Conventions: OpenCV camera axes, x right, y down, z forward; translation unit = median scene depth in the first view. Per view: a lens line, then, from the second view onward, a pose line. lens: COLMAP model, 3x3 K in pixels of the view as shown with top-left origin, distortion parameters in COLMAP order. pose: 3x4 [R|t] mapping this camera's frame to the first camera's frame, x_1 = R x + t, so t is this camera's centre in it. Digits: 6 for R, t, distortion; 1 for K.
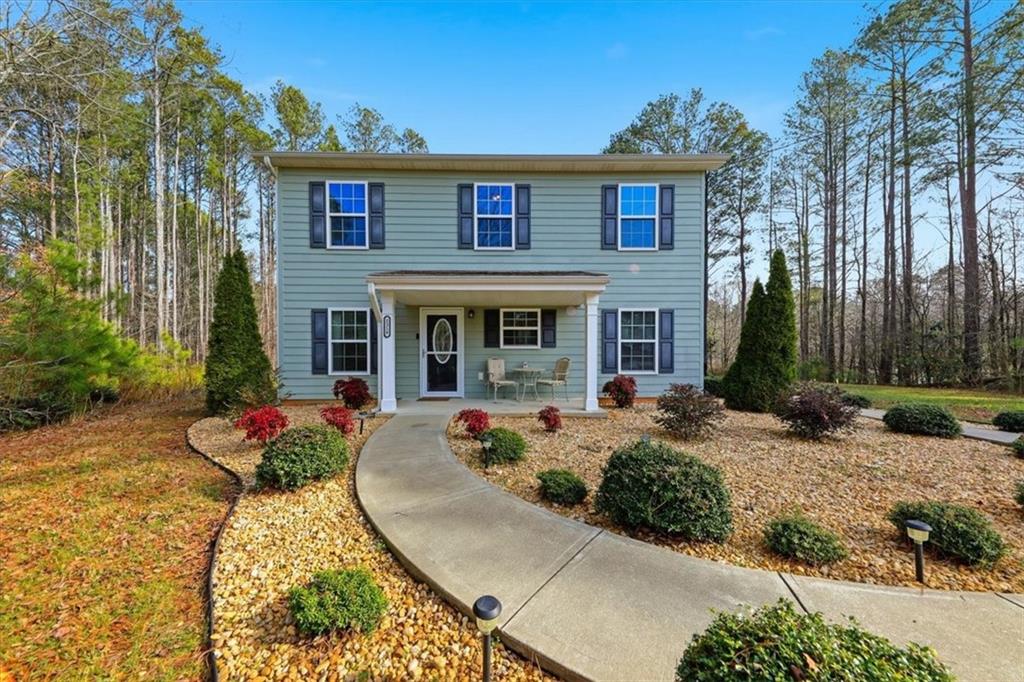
lens RADIAL K [[1313.5, 0, 521.4], [0, 1313.5, 346.2], [0, 0, 1]] dist [0.130143, 0.000000]
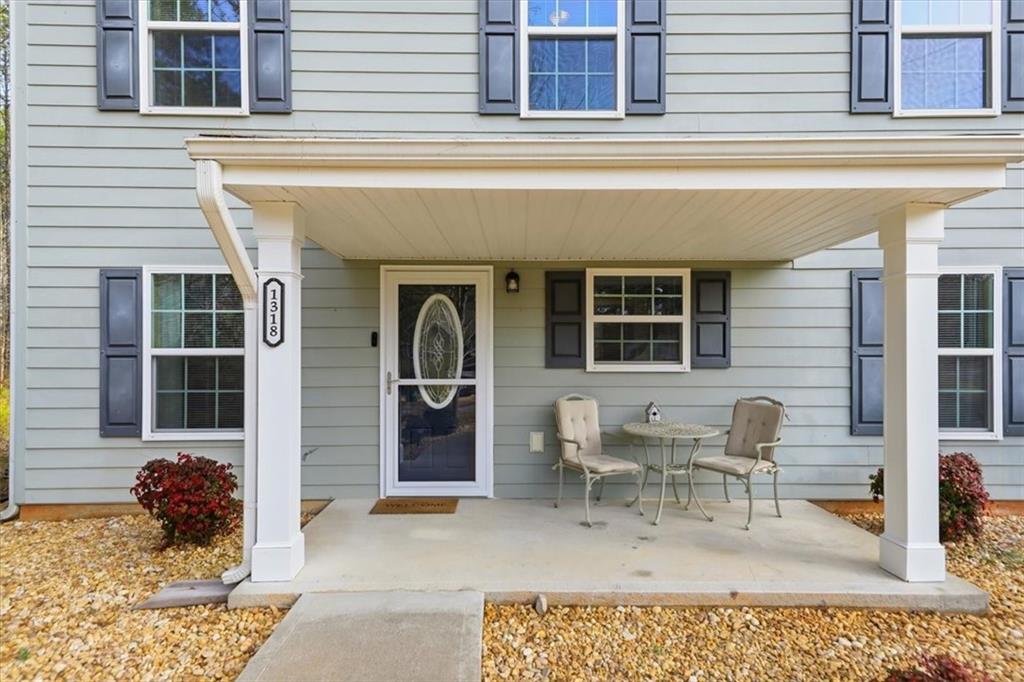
lens RADIAL K [[1313.5, 0, 501.8], [0, 1313.5, 335.0], [0, 0, 1]] dist [0.130143, 0.000000]
pose [[0.999994, 0.000591, -0.003294, -0.039962], [-0.000621, 0.999958, -0.009194, -0.005251], [0.003289, 0.009196, 0.999952, 0.609940]]
